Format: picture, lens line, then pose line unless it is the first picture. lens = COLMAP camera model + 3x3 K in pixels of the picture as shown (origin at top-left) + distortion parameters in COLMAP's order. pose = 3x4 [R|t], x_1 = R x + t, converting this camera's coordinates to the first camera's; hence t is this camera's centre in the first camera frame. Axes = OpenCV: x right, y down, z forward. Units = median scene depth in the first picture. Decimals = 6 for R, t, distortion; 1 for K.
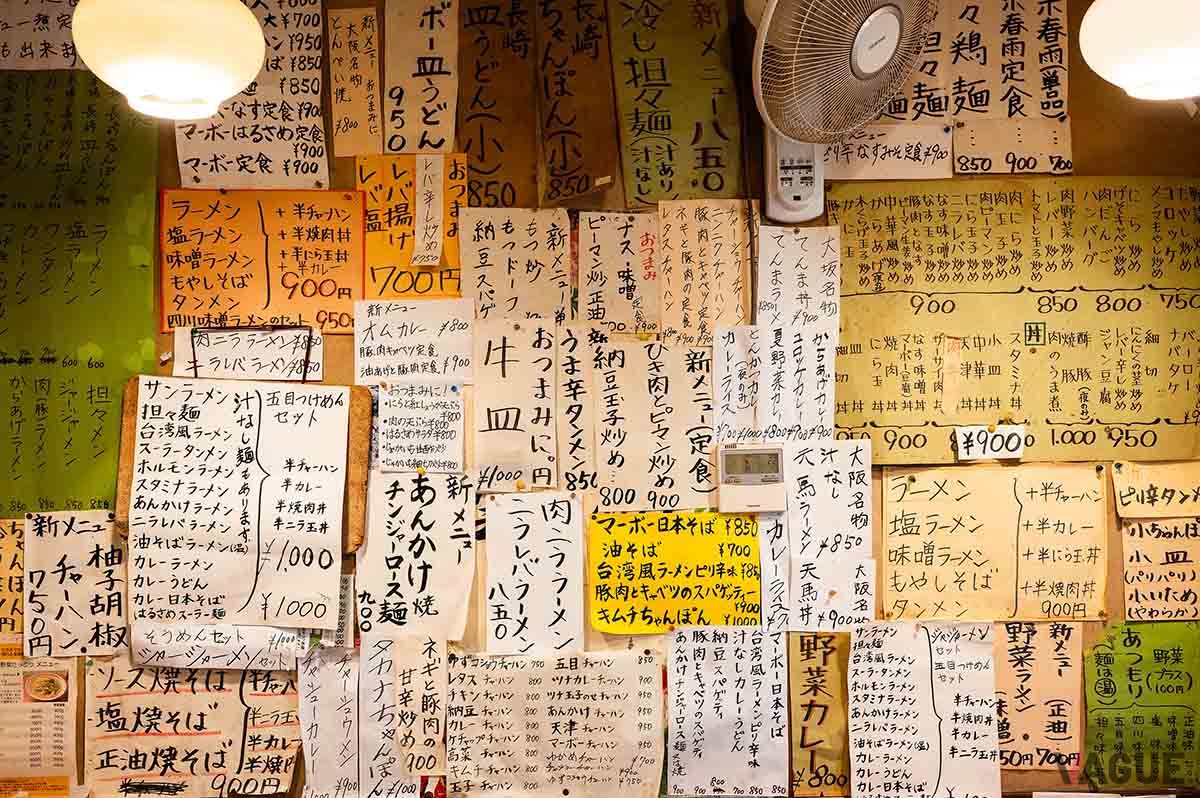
lens RADIAL K [[1052.4, 0, 606.2], [0, 1052.4, 356.2], [0, 0, 1]] dist [-0.005555, 0.000794]
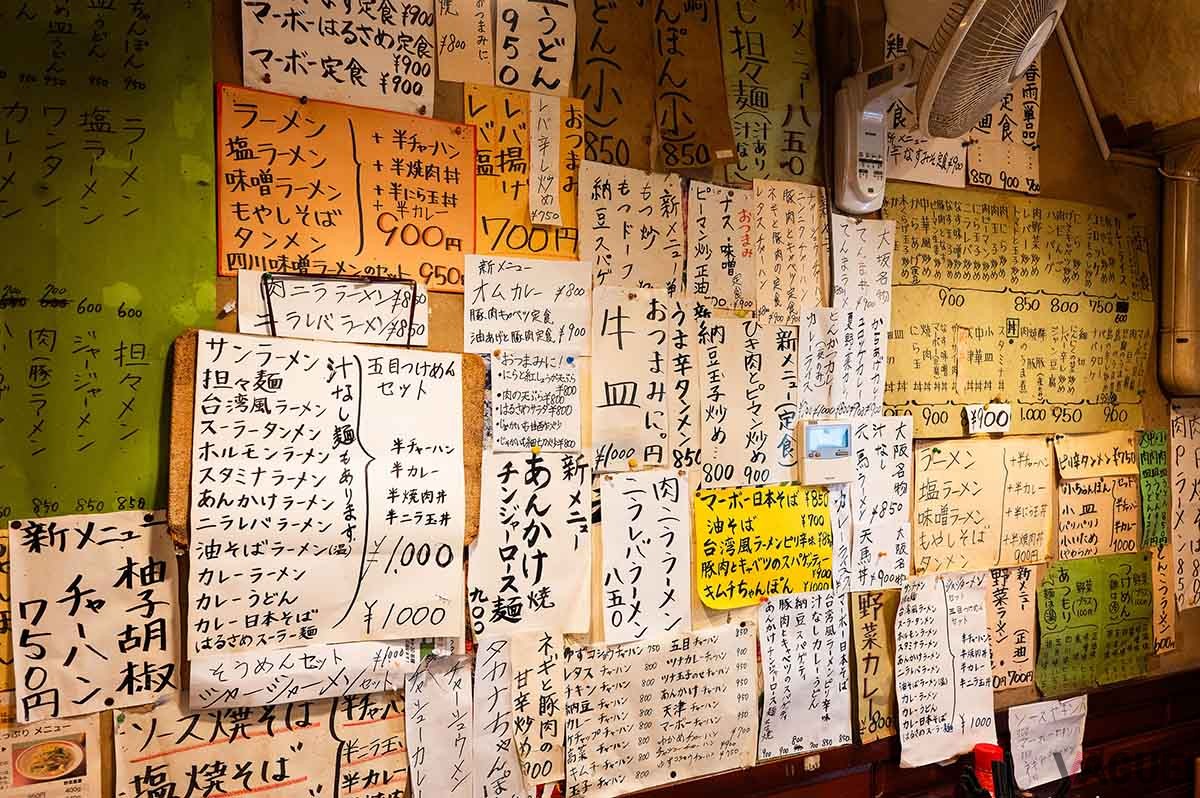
lens RADIAL K [[850.7, 0, 599.7], [0, 850.7, 393.3], [0, 0, 1]] dist [0.023624, -0.009407]
pose [[0.908415, 0.011978, 0.417897, -0.429709], [-0.034620, 0.998312, 0.046643, 0.024427], [-0.416633, -0.056839, 0.907296, 0.319111]]
